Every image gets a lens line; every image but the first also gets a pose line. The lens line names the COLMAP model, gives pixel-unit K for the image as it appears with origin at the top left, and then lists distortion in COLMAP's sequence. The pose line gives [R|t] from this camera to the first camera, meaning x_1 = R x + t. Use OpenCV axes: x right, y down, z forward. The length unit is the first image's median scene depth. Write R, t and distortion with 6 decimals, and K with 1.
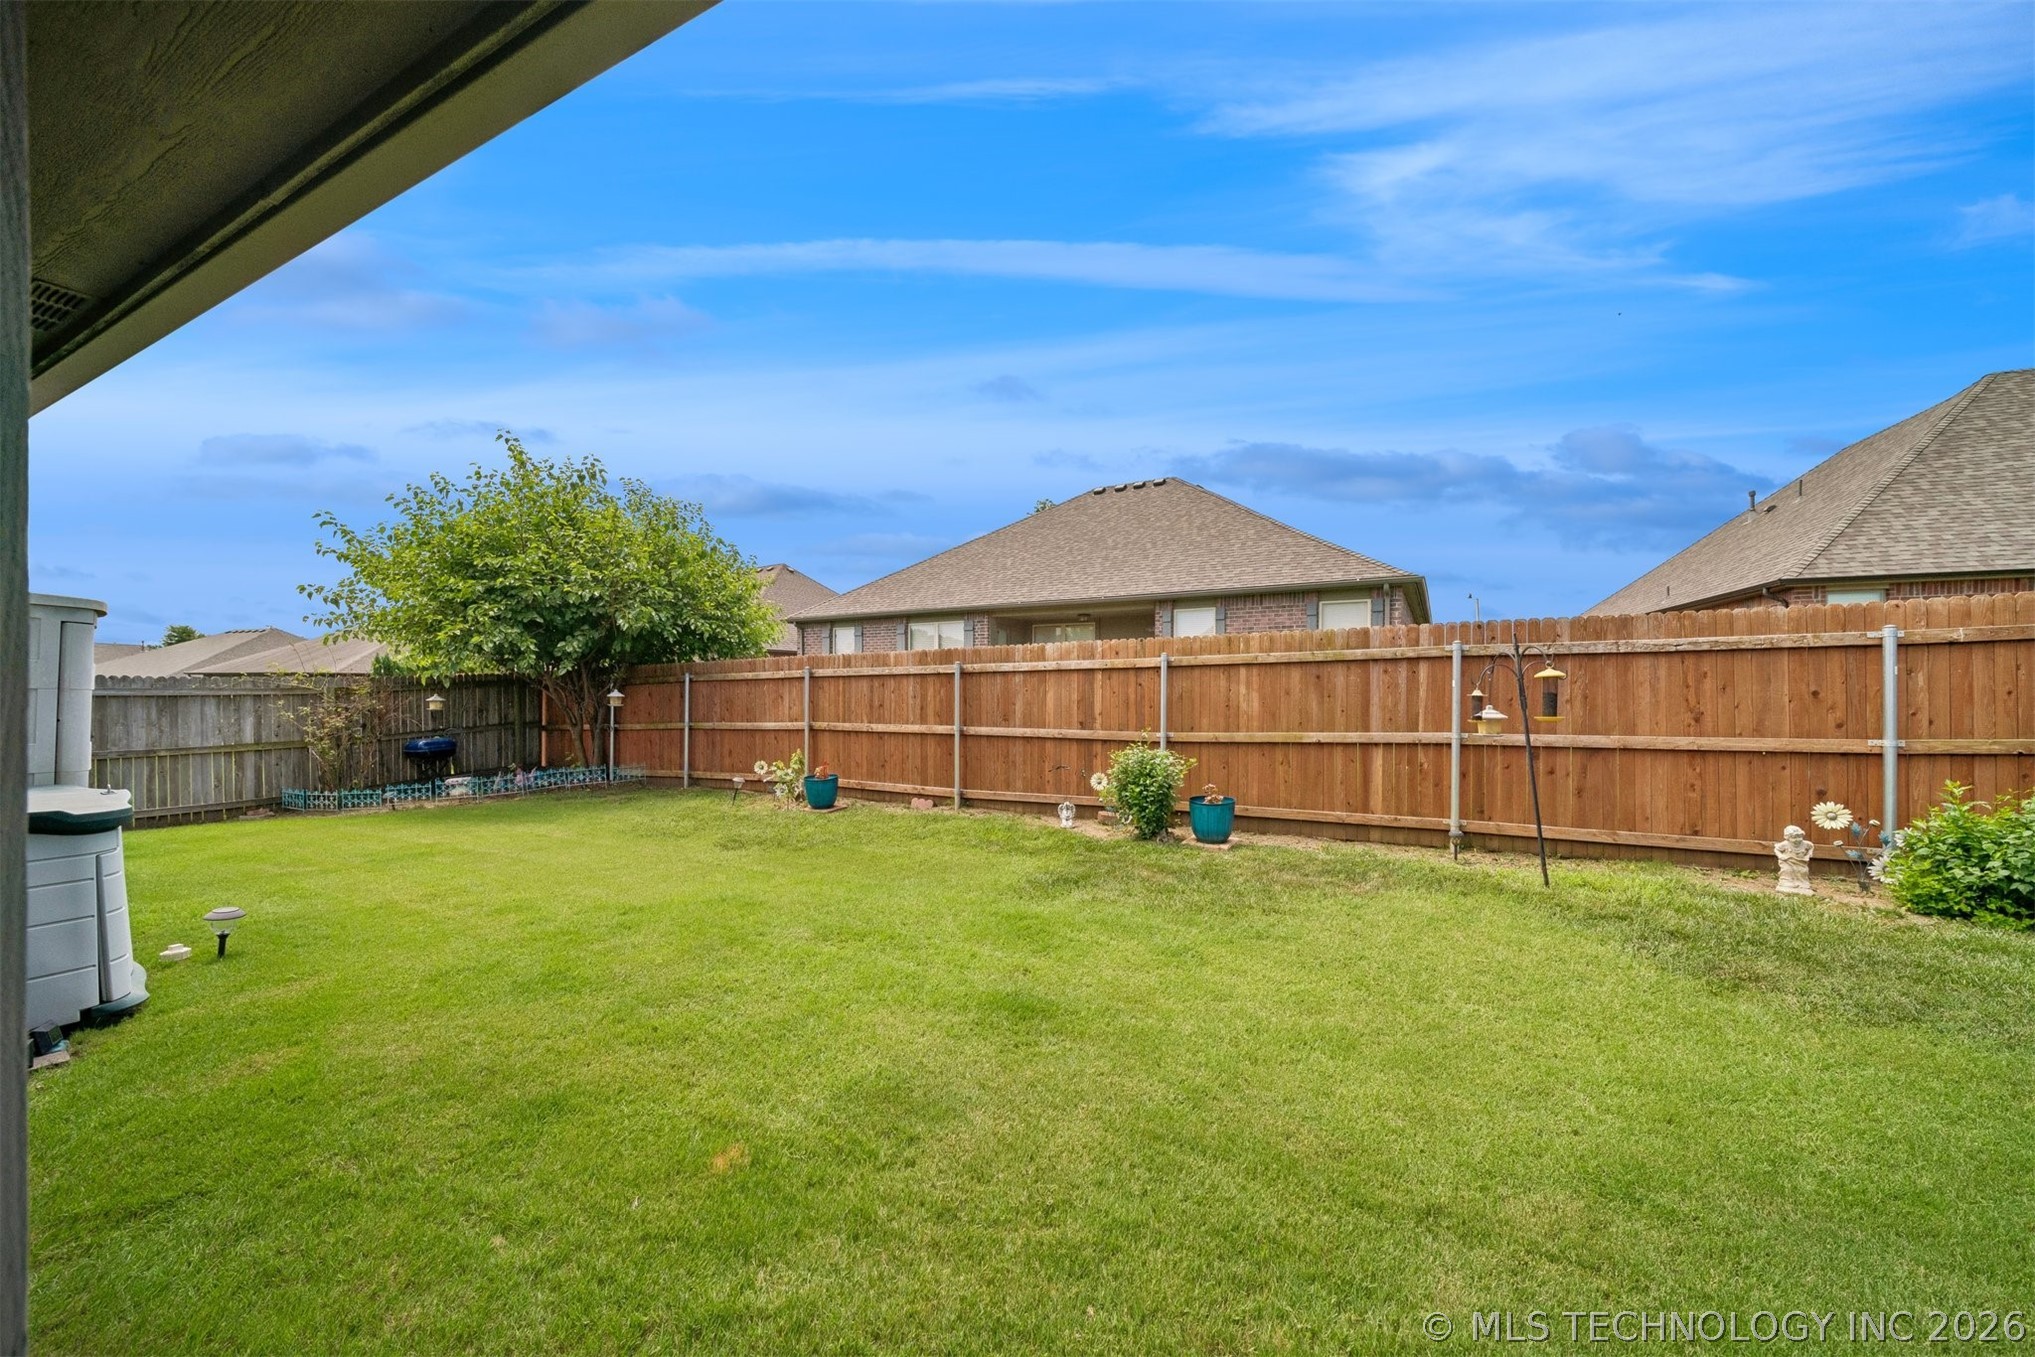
lens RADIAL K [[721.8, 0, 1029.9], [0, 721.8, 694.7], [0, 0, 1]] dist [-0.000070, -0.001060]
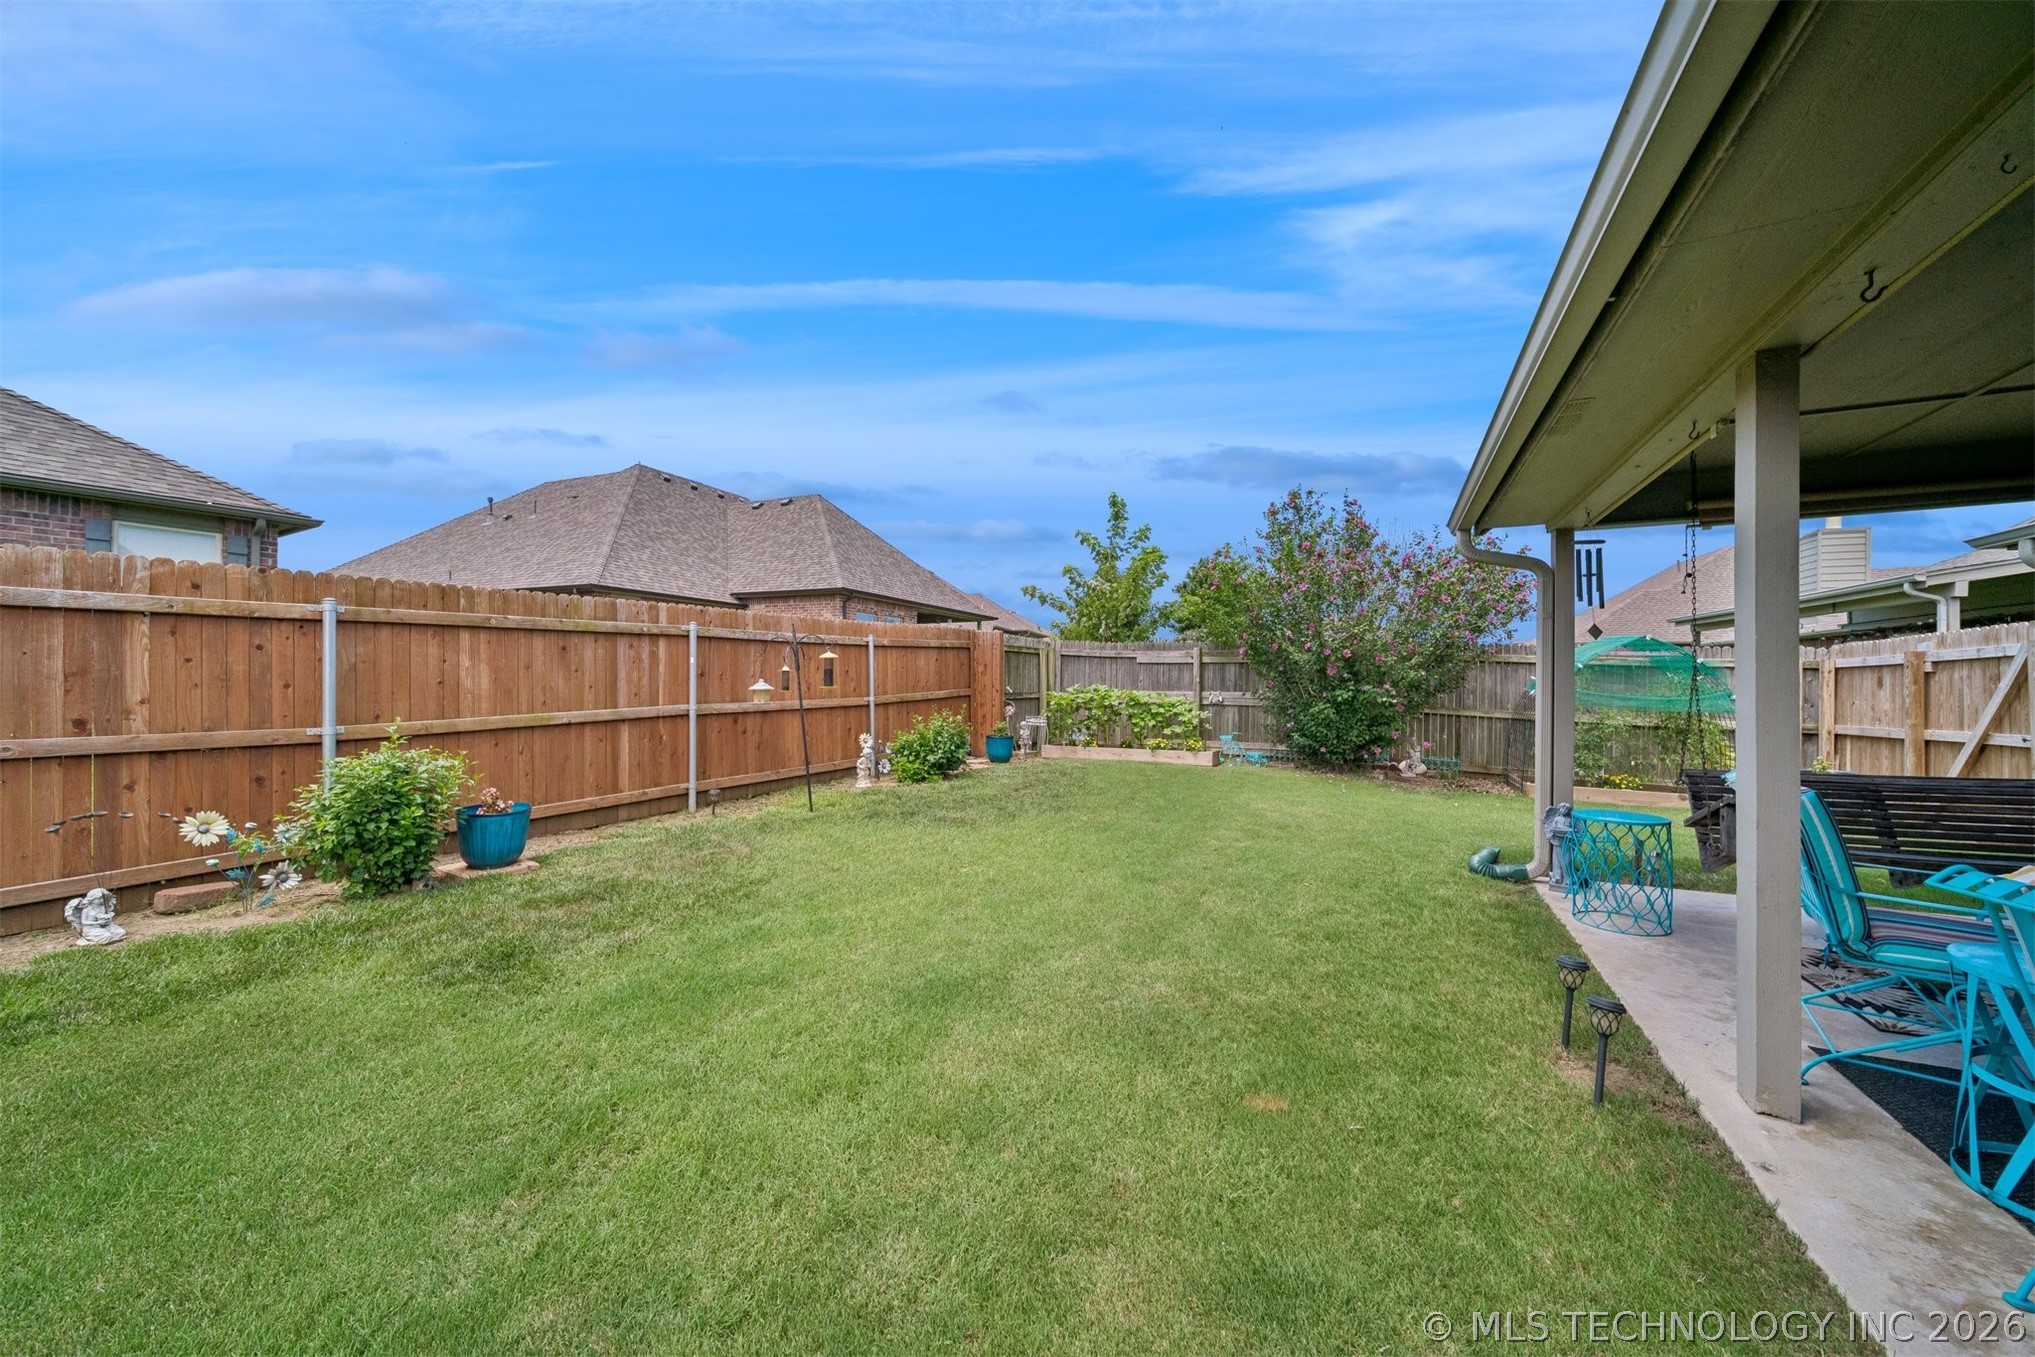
lens RADIAL K [[721.8, 0, 1015.2], [0, 721.8, 671.9], [0, 0, 1]] dist [-0.000070, -0.001060]
pose [[0.002266, 0.008016, 0.999965, -0.434288], [-0.004496, 0.999958, -0.008006, 0.007669], [-0.999987, -0.004478, 0.002302, 0.410979]]
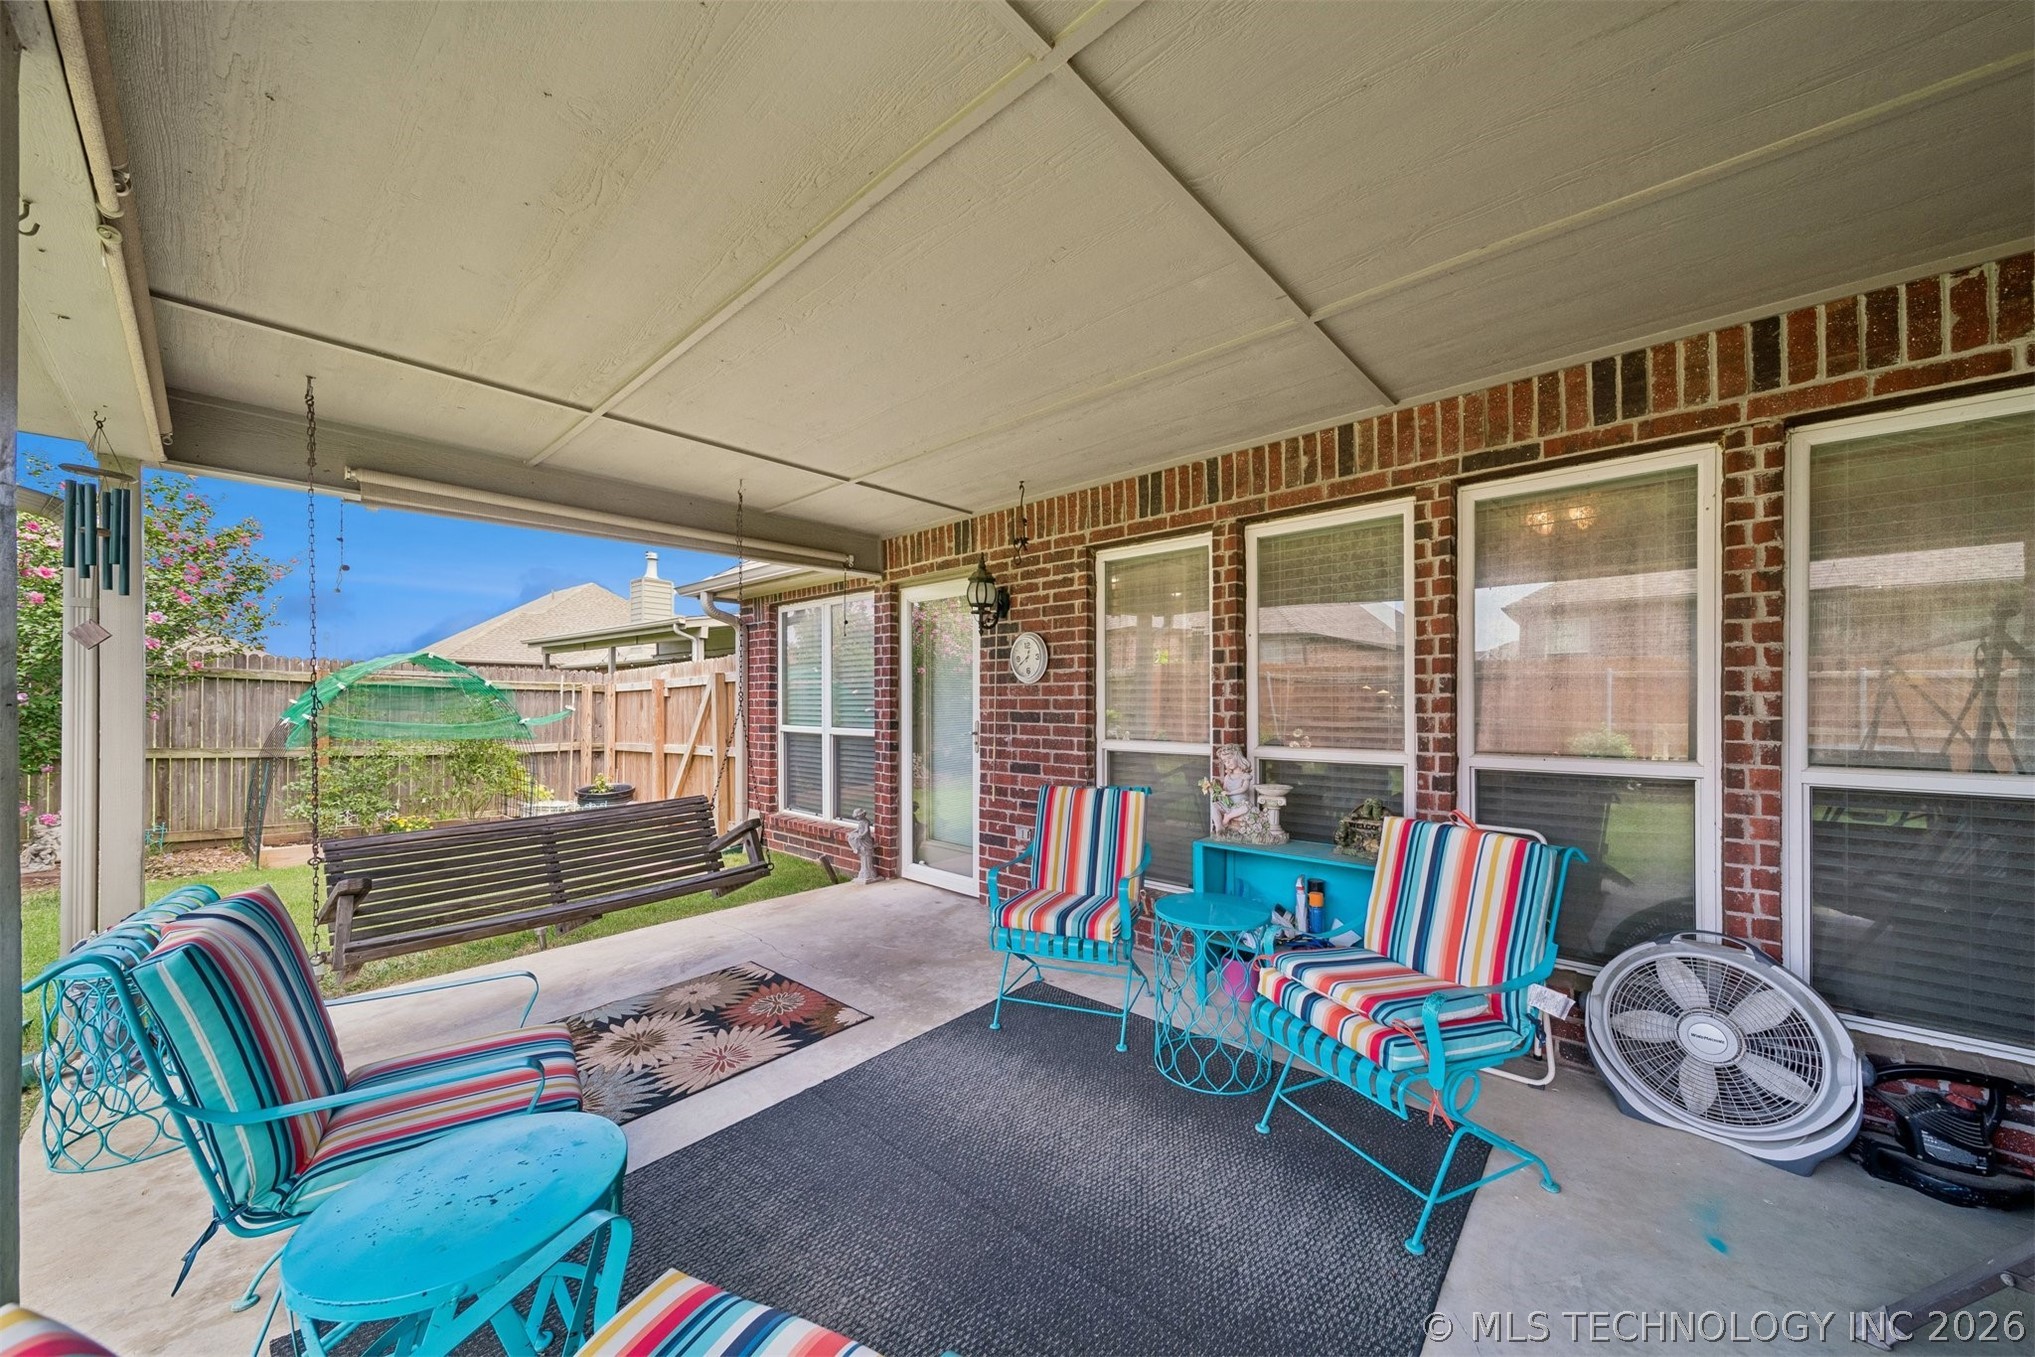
lens RADIAL K [[721.8, 0, 1036.4], [0, 721.8, 702.5], [0, 0, 1]] dist [-0.000070, -0.001060]
pose [[-0.966124, -0.004384, 0.258039, -0.347082], [-0.003216, 0.999983, 0.004949, -0.002664], [-0.258056, 0.003951, -0.966122, 0.164500]]
